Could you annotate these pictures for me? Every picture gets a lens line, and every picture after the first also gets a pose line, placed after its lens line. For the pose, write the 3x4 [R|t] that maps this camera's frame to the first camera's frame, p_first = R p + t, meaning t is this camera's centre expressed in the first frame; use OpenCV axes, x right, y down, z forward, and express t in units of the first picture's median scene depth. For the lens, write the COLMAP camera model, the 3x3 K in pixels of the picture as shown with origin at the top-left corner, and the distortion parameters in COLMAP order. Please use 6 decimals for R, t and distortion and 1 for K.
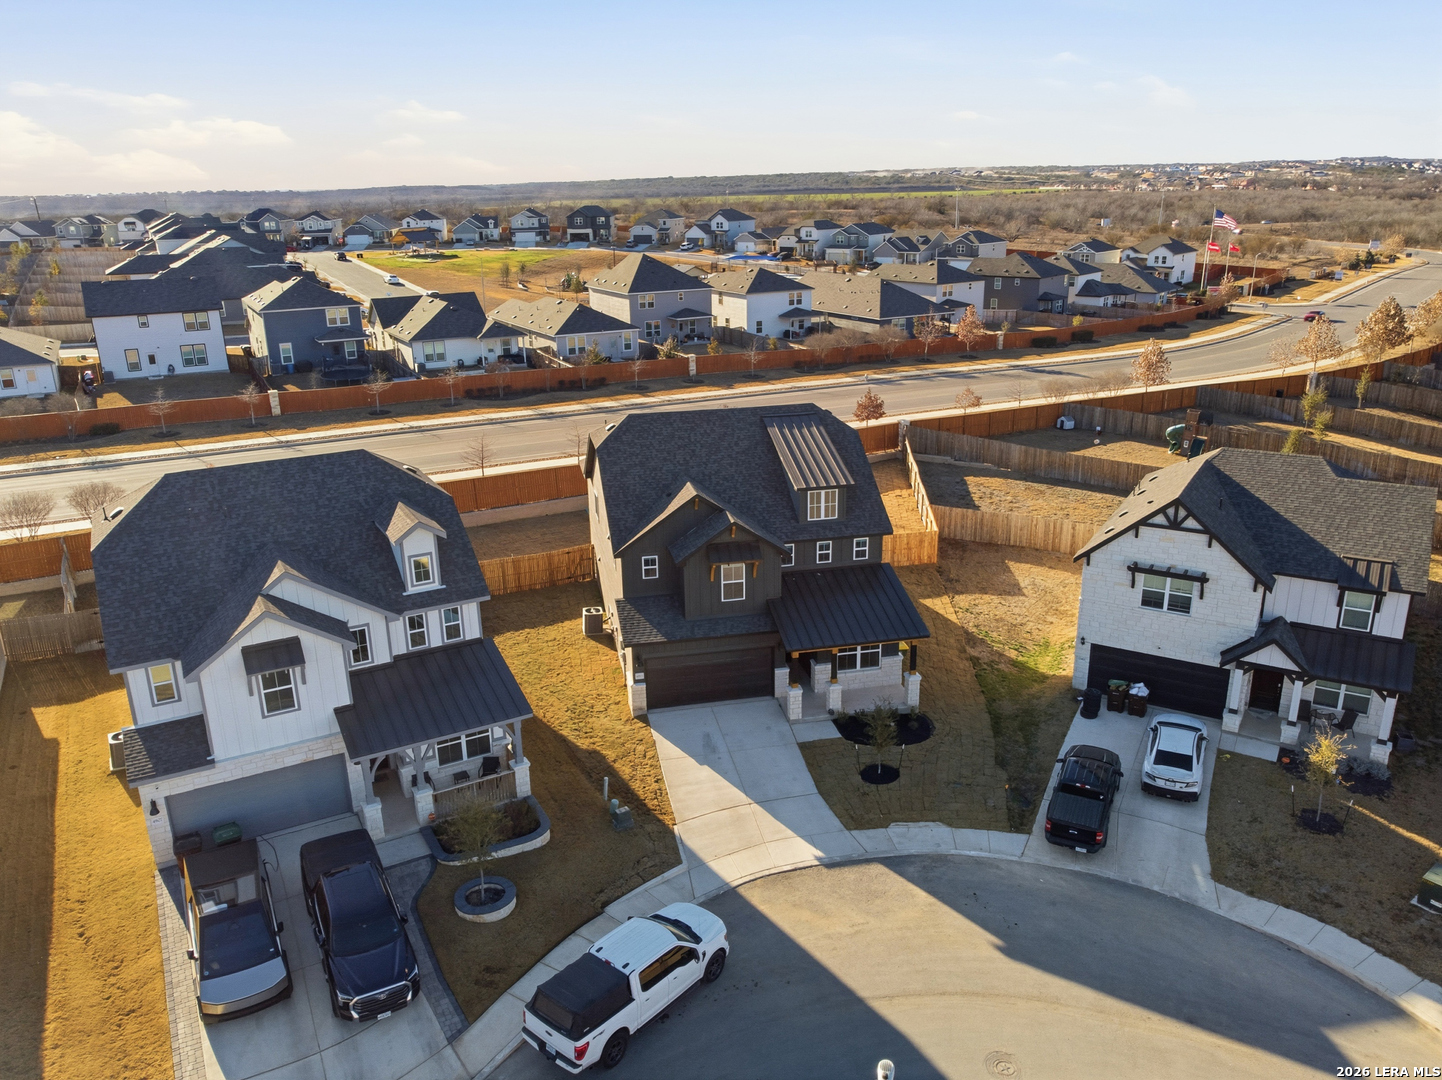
lens RADIAL K [[1059.7, 0, 721.0], [0, 1059.7, 540.0], [0, 0, 1]] dist [0.076227, -0.194527]
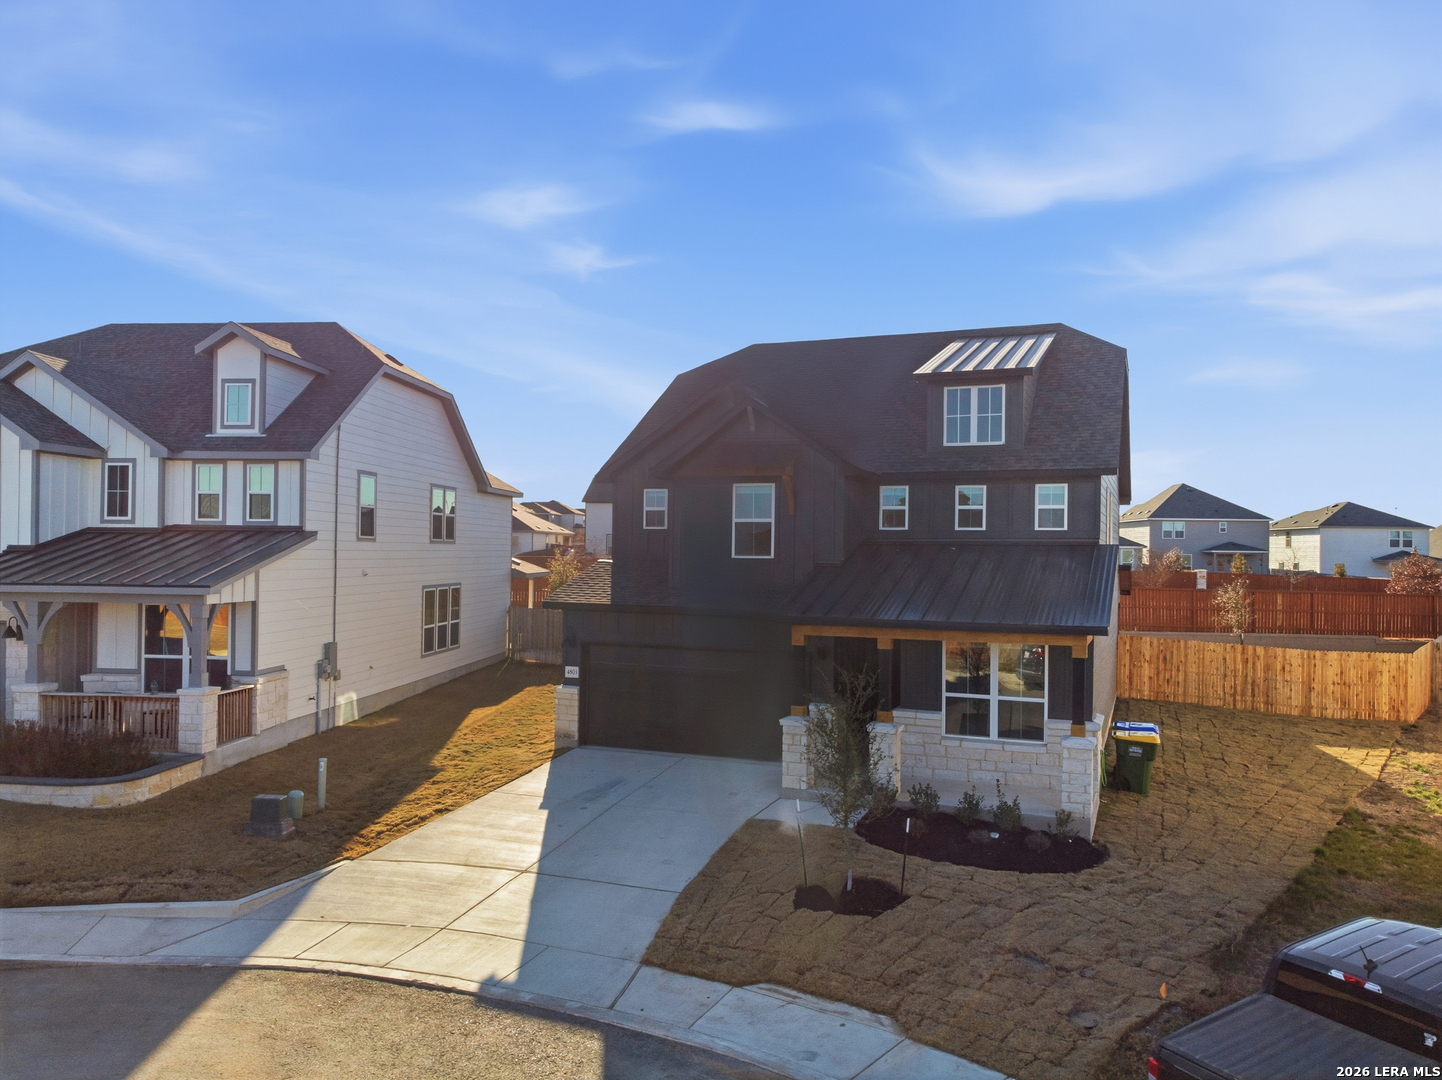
lens RADIAL K [[1065.9, 0, 721.6], [0, 1065.9, 543.1], [0, 0, 1]] dist [-0.009554, 0.023858]
pose [[0.827416, 0.022573, -0.561135, 0.296107], [-0.202575, 0.943918, -0.260735, 0.191183], [0.523780, 0.329409, 0.785586, 0.571530]]
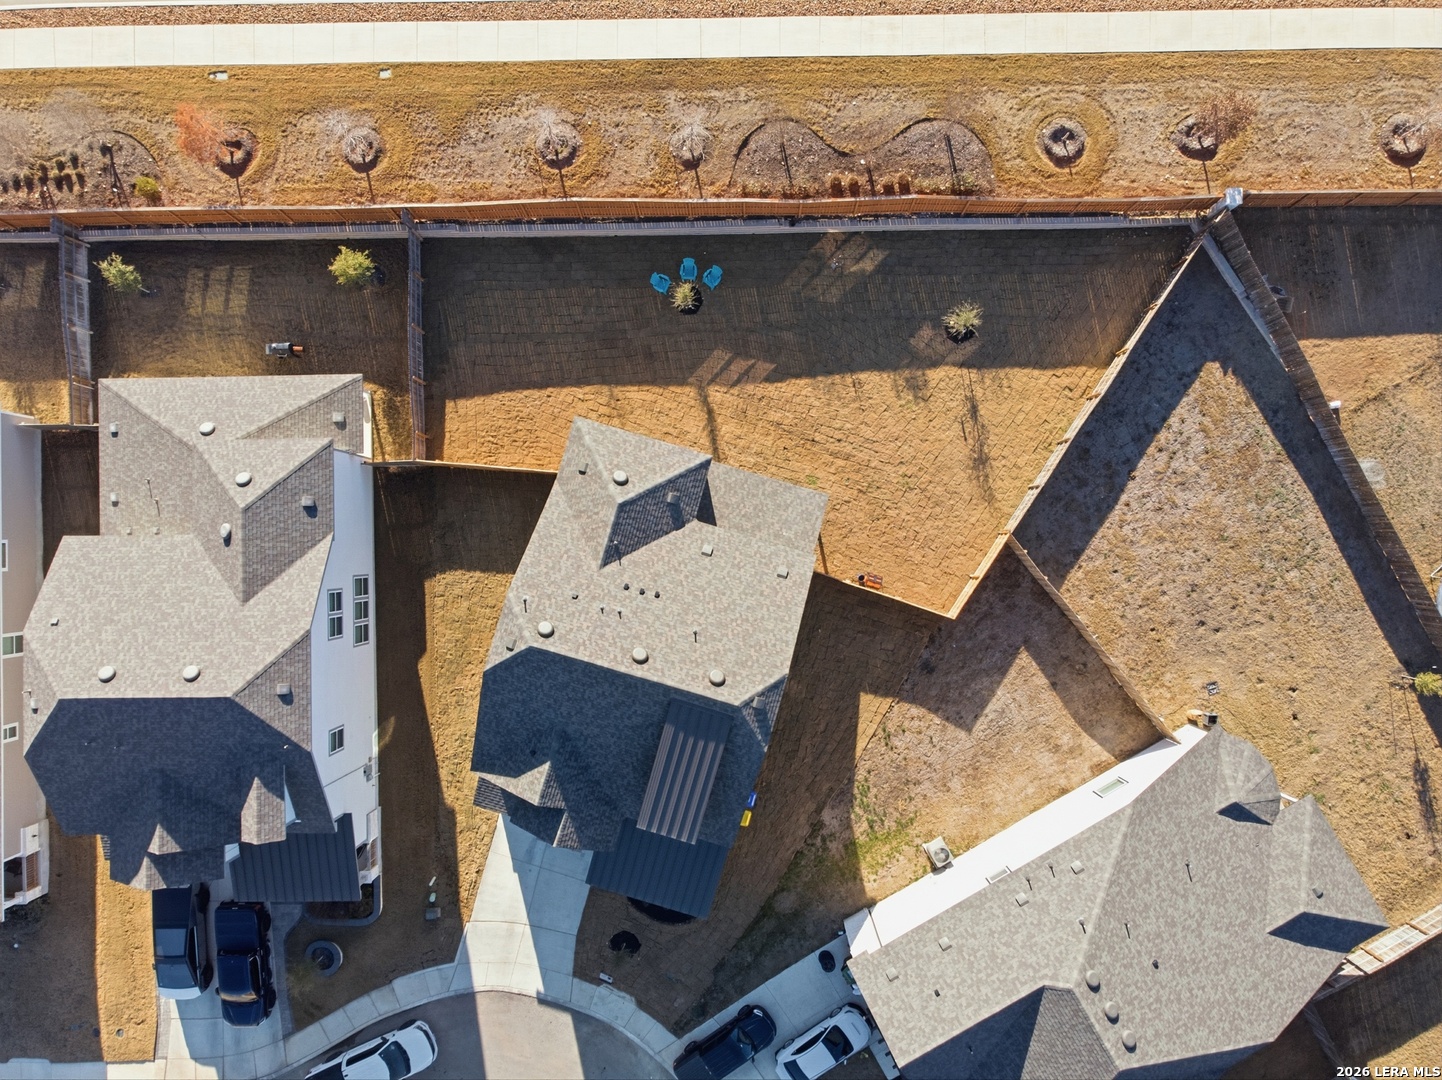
lens RADIAL K [[1065.9, 0, 721.6], [0, 1065.9, 543.1], [0, 0, 1]] dist [-0.009554, 0.023858]
pose [[0.880552, 0.473948, 0.001419, 0.012311], [-0.149813, 0.275494, 0.949557, -1.117236], [0.449650, -0.836347, 0.313590, 0.961181]]
